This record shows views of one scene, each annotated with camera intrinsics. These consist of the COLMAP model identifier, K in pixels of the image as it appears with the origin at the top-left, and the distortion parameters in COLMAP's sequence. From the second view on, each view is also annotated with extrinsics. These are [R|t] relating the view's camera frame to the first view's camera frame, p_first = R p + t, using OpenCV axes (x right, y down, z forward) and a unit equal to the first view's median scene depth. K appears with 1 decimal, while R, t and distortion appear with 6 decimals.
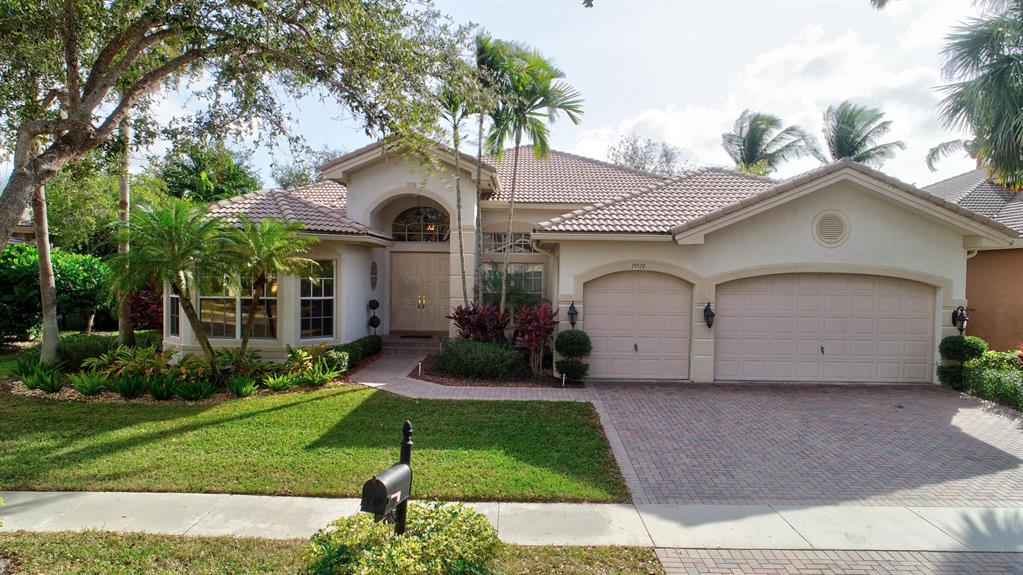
lens RADIAL K [[676.9, 0, 511.5], [0, 676.9, 287.5], [0, 0, 1]] dist [-0.004616, -0.000438]
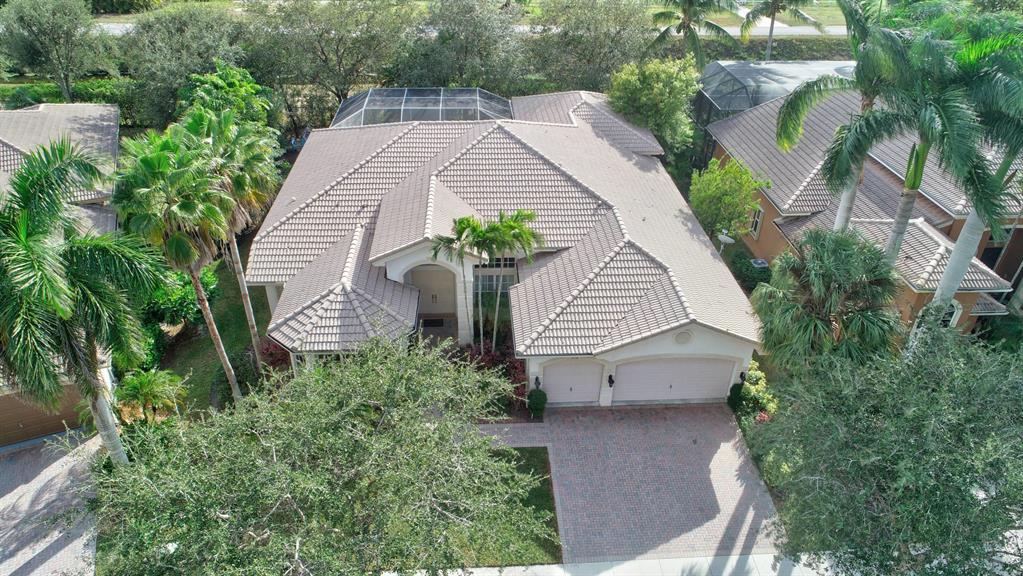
lens RADIAL K [[676.9, 0, 511.5], [0, 676.9, 288.0], [0, 0, 1]] dist [-0.004616, -0.000438]
pose [[0.996382, -0.036364, 0.076811, -0.108171], [-0.007306, 0.863828, 0.503734, -1.090684], [-0.084670, -0.502473, 0.860437, -0.426292]]
